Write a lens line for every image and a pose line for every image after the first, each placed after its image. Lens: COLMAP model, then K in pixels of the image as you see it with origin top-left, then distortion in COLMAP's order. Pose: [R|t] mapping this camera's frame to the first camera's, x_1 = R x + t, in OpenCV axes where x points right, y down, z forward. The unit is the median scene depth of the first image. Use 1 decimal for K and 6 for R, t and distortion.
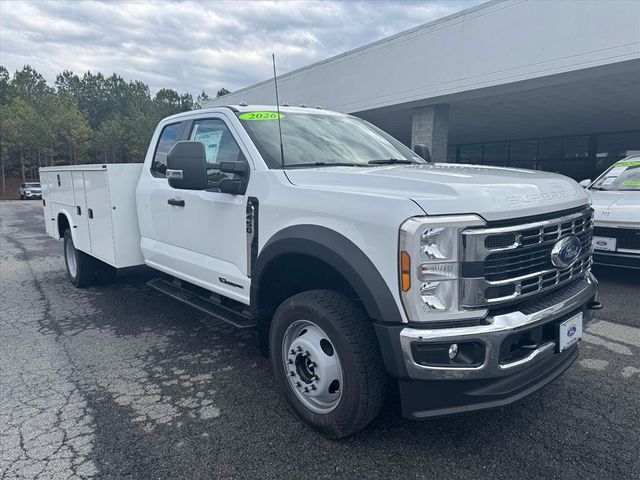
lens RADIAL K [[450.8, 0, 322.6], [0, 450.8, 236.6], [0, 0, 1]] dist [0.031743, -0.036810]
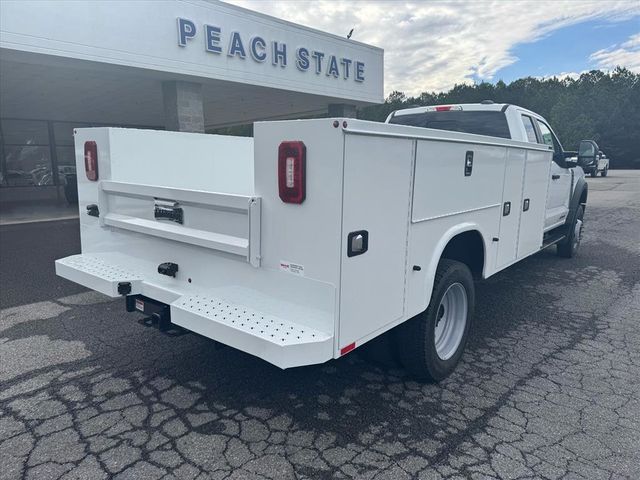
lens RADIAL K [[450.8, 0, 319.4], [0, 450.8, 241.9], [0, 0, 1]] dist [0.031743, -0.036810]
pose [[-0.161914, -0.163101, 0.973233, -1.362134], [0.136394, 0.973081, 0.185767, -0.202550], [-0.977333, 0.162821, -0.135309, 1.629780]]
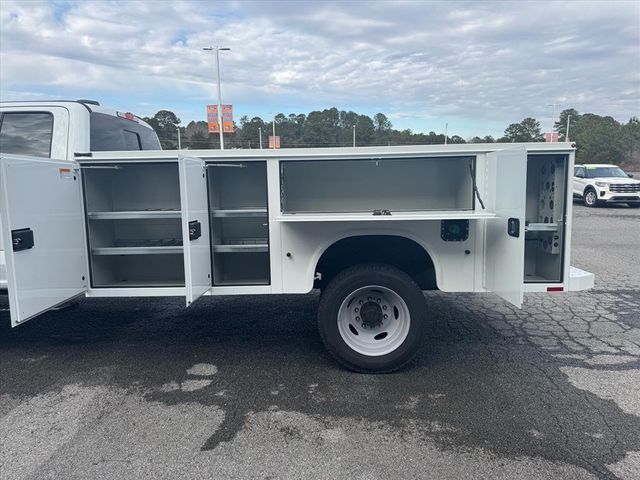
lens RADIAL K [[450.8, 0, 317.7], [0, 450.8, 242.3], [0, 0, 1]] dist [0.031743, -0.036810]
pose [[-0.685806, 0.125975, -0.716799, 0.198665], [-0.081480, 0.965423, 0.247627, -0.288902], [0.723209, 0.228229, -0.651829, 2.082631]]
